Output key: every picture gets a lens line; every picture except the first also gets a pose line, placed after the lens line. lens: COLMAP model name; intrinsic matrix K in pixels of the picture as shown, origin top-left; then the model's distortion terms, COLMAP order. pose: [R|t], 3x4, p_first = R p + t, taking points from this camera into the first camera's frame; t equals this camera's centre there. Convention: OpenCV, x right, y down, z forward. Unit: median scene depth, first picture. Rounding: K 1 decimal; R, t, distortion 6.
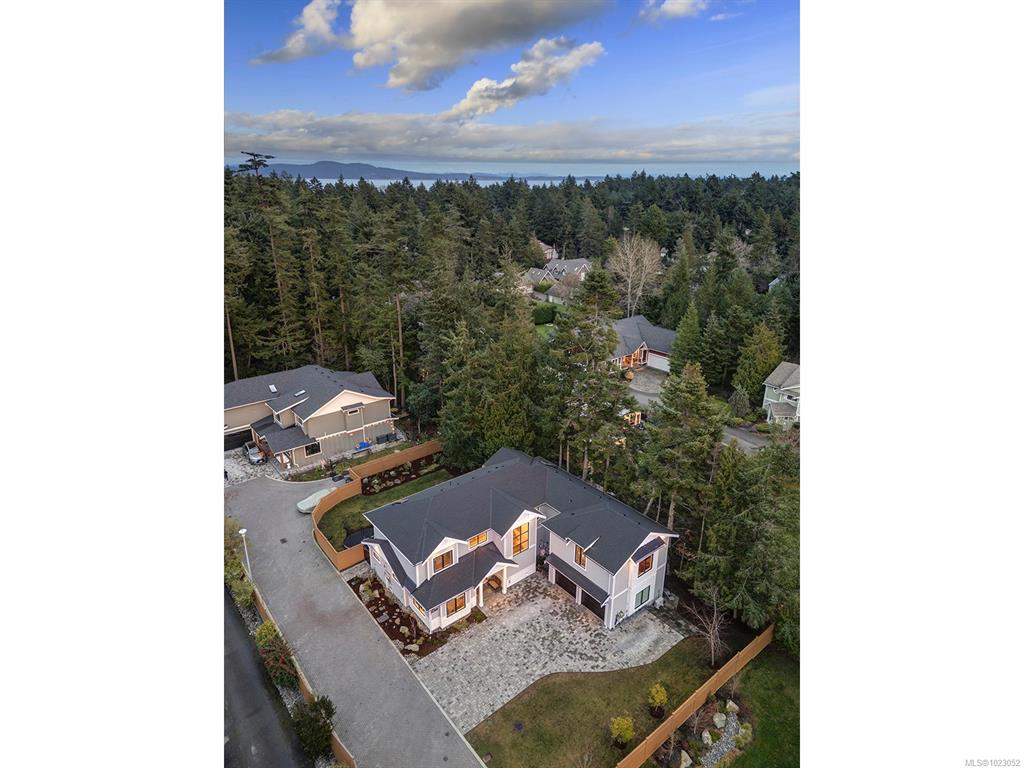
lens RADIAL K [[564.9, 0, 513.4], [0, 564.9, 379.0], [0, 0, 1]] dist [0.006383, 0.000408]
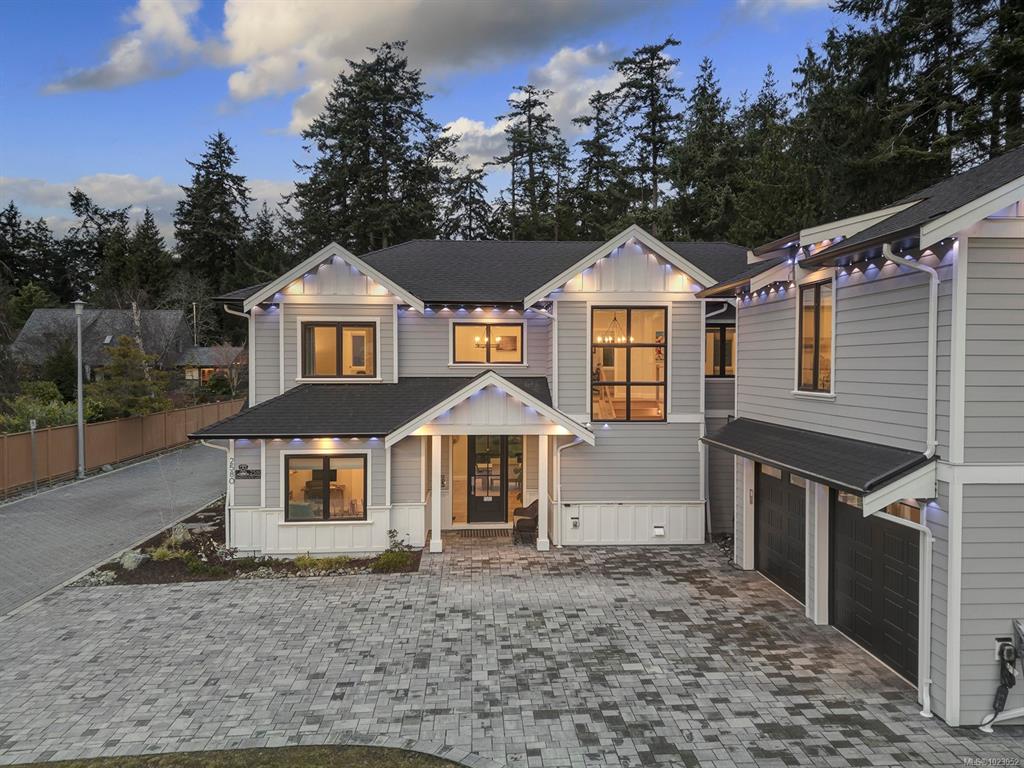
lens RADIAL K [[747.4, 0, 506.7], [0, 747.4, 388.9], [0, 0, 1]] dist [0.047427, -0.029480]
pose [[0.804677, 0.011188, -0.593607, 0.199278], [-0.204735, 0.943724, -0.259745, 0.444902], [0.557296, 0.330543, 0.761684, 0.770734]]
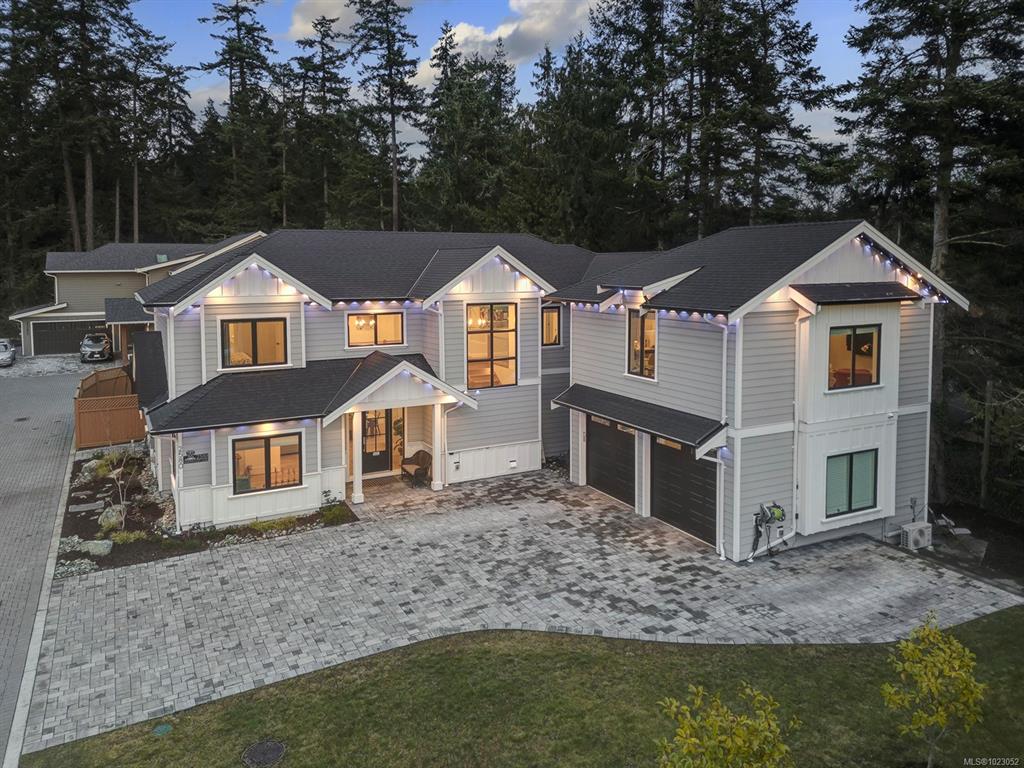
lens RADIAL K [[776.3, 0, 511.7], [0, 776.3, 325.1], [0, 0, 1]] dist [0.050879, -0.031032]
pose [[0.978317, 0.003428, -0.207086, 0.144487], [-0.059897, 0.961822, -0.267042, 0.450179], [0.198265, 0.273655, 0.941172, 0.578680]]
